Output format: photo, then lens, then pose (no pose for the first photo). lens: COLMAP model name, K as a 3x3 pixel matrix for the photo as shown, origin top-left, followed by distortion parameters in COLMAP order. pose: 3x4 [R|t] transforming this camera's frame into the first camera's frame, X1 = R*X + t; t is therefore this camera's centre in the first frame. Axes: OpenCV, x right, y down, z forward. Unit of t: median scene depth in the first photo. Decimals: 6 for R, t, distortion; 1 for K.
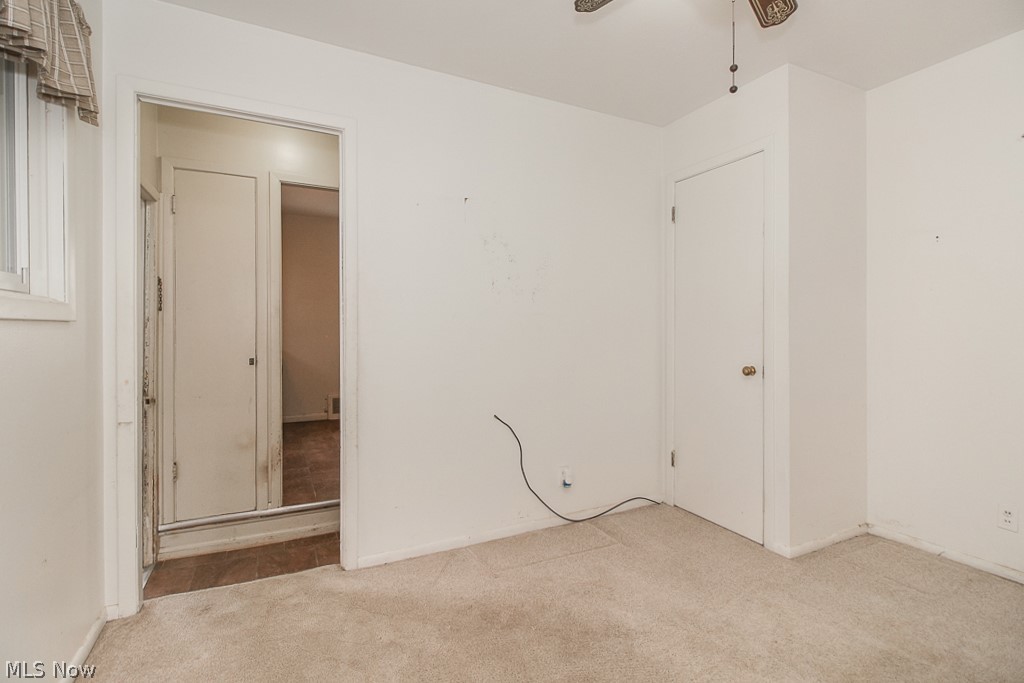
lens RADIAL K [[477.9, 0, 512.1], [0, 477.9, 333.2], [0, 0, 1]] dist [0.003783, -0.000086]
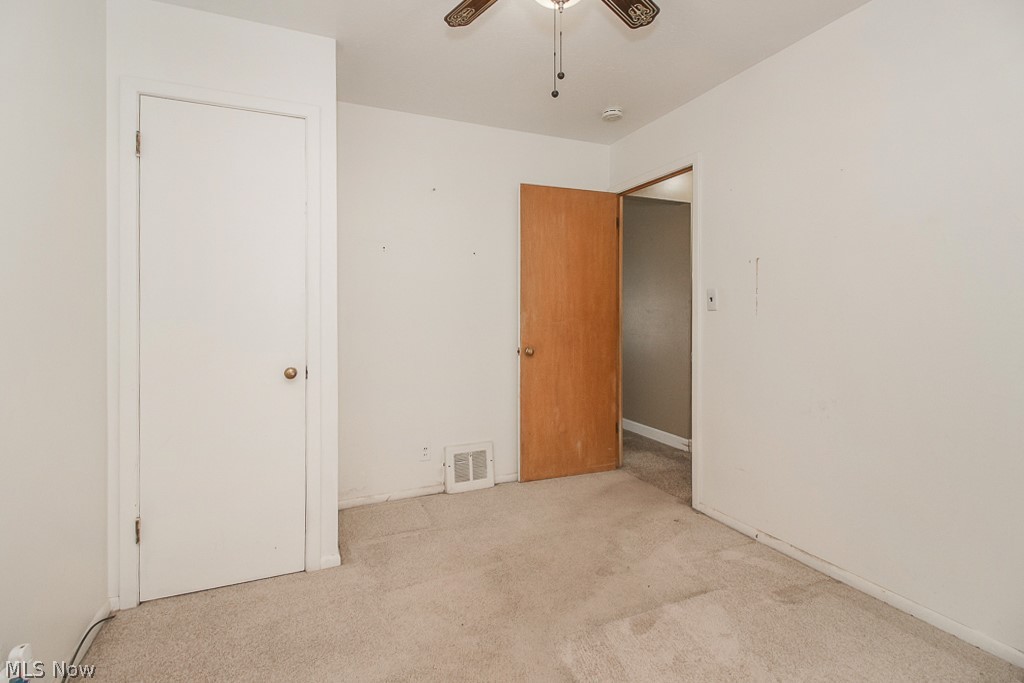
lens RADIAL K [[477.9, 0, 517.8], [0, 477.9, 322.6], [0, 0, 1]] dist [0.003783, -0.000086]
pose [[0.047928, -0.017114, 0.998704, -0.323451], [0.012132, 0.999789, 0.016551, -0.019569], [-0.998777, 0.011323, 0.048126, 0.565918]]
